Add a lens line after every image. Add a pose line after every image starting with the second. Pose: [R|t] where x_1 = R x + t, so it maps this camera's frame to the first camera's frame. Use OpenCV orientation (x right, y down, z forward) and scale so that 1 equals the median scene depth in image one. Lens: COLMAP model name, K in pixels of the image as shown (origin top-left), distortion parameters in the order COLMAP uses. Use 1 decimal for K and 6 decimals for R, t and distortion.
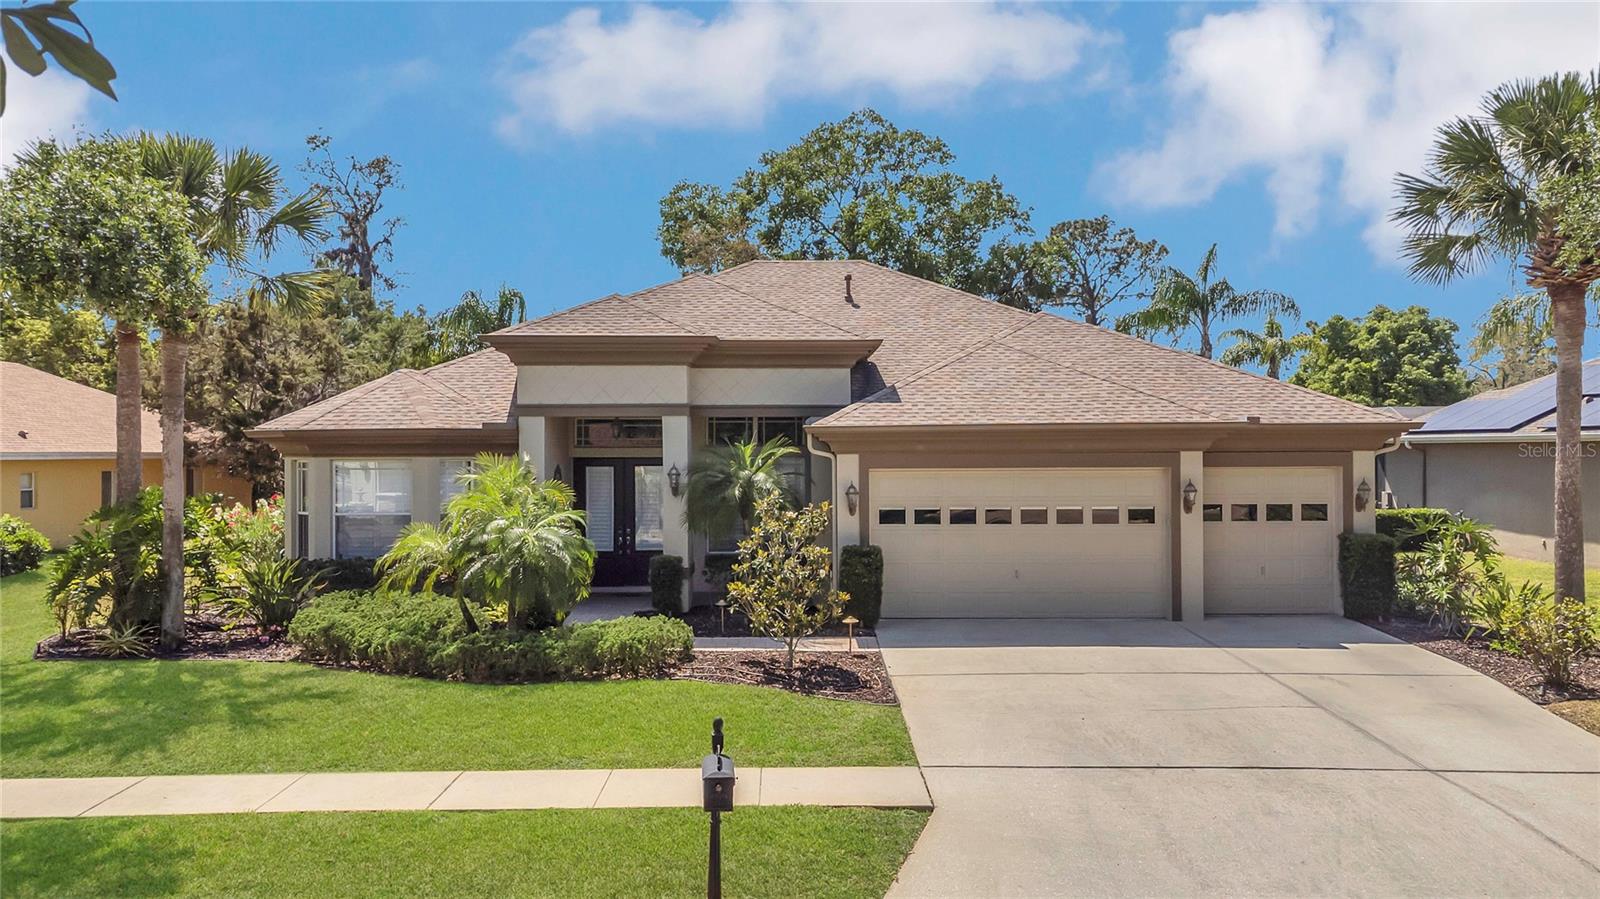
lens RADIAL K [[1198.2, 0, 803.9], [0, 1198.2, 446.0], [0, 0, 1]] dist [0.050049, 0.002344]
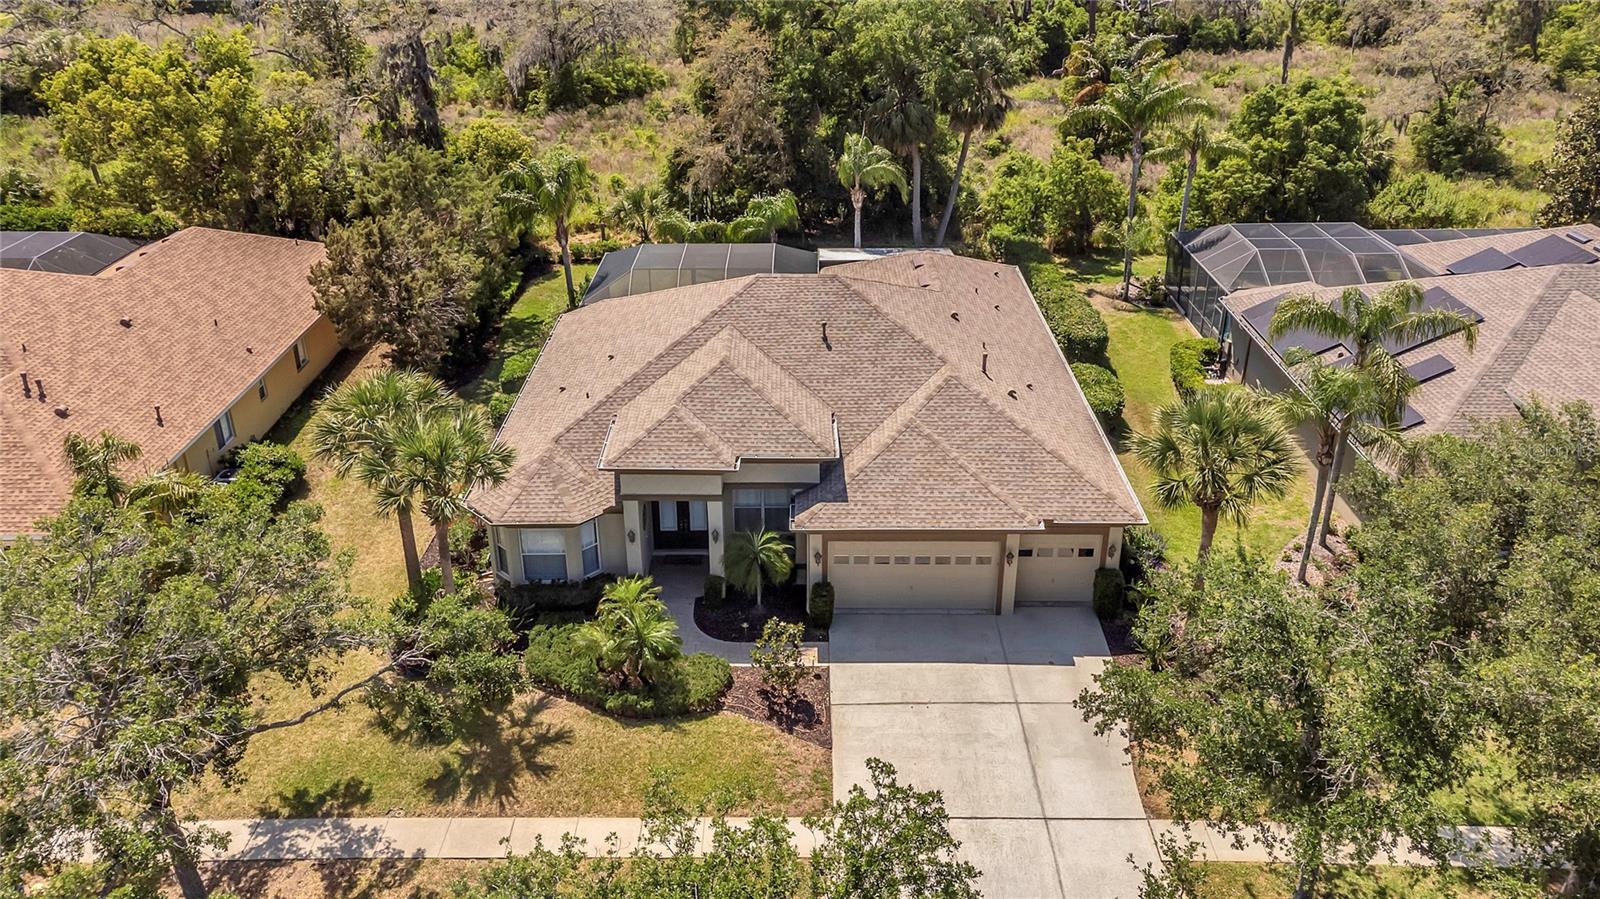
lens RADIAL K [[1171.1, 0, 800.0], [0, 1171.1, 449.5], [0, 0, 1]] dist [0.057329, 0.001352]
pose [[0.999946, 0.003703, -0.009730, 0.029505], [0.001074, 0.892908, 0.450239, -0.861539], [0.010356, -0.450225, 0.892855, -0.453782]]
